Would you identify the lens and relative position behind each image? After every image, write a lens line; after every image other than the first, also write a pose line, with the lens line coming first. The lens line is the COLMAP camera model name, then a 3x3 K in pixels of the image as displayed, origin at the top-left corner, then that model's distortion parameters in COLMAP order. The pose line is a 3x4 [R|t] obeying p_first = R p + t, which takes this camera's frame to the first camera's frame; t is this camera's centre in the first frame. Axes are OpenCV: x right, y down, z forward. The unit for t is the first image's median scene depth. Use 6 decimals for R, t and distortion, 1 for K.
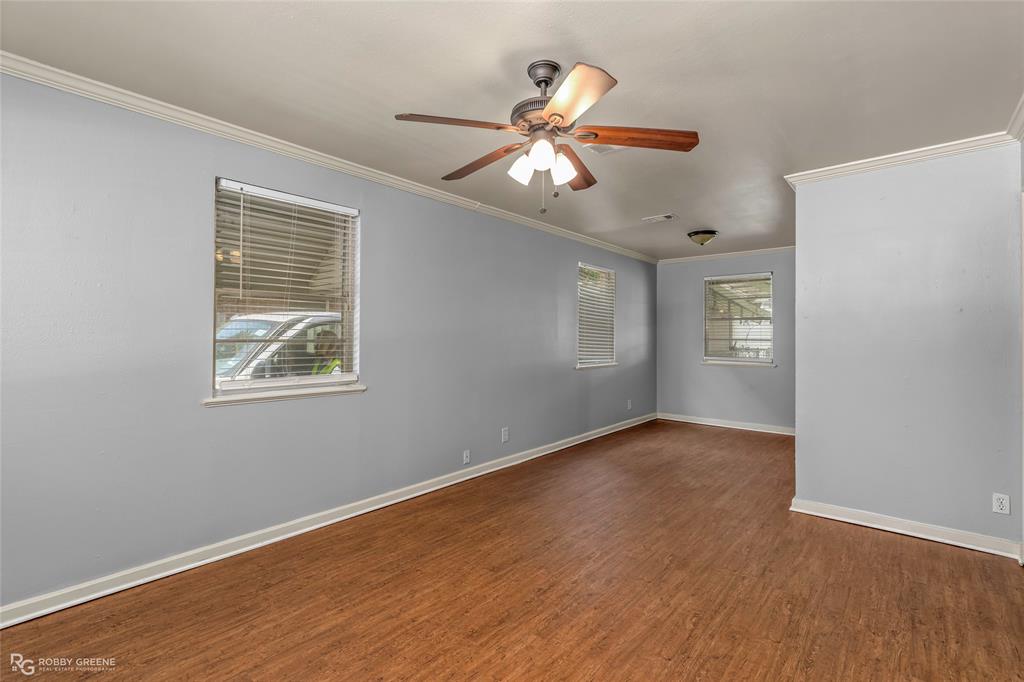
lens RADIAL K [[464.2, 0, 519.9], [0, 464.2, 336.9], [0, 0, 1]] dist [-0.003801, -0.000342]
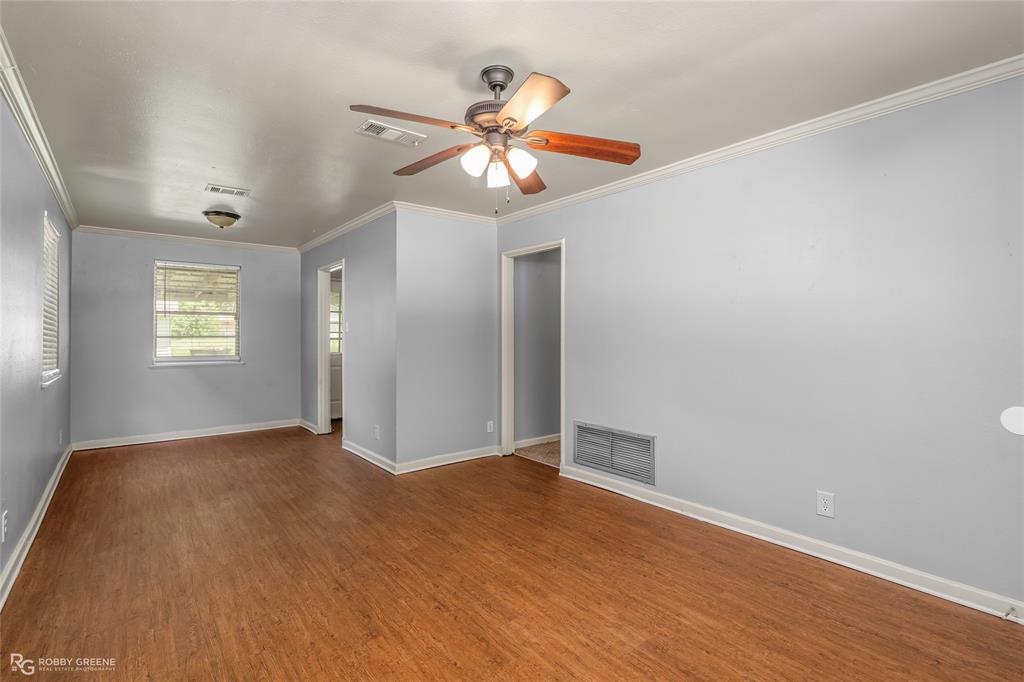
lens RADIAL K [[464.2, 0, 519.3], [0, 464.2, 338.6], [0, 0, 1]] dist [-0.003801, -0.000342]
pose [[0.171743, -0.010969, 0.985081, -0.803871], [-0.003721, 0.999924, 0.011783, -0.006696], [-0.985135, -0.005689, 0.171689, 0.653925]]
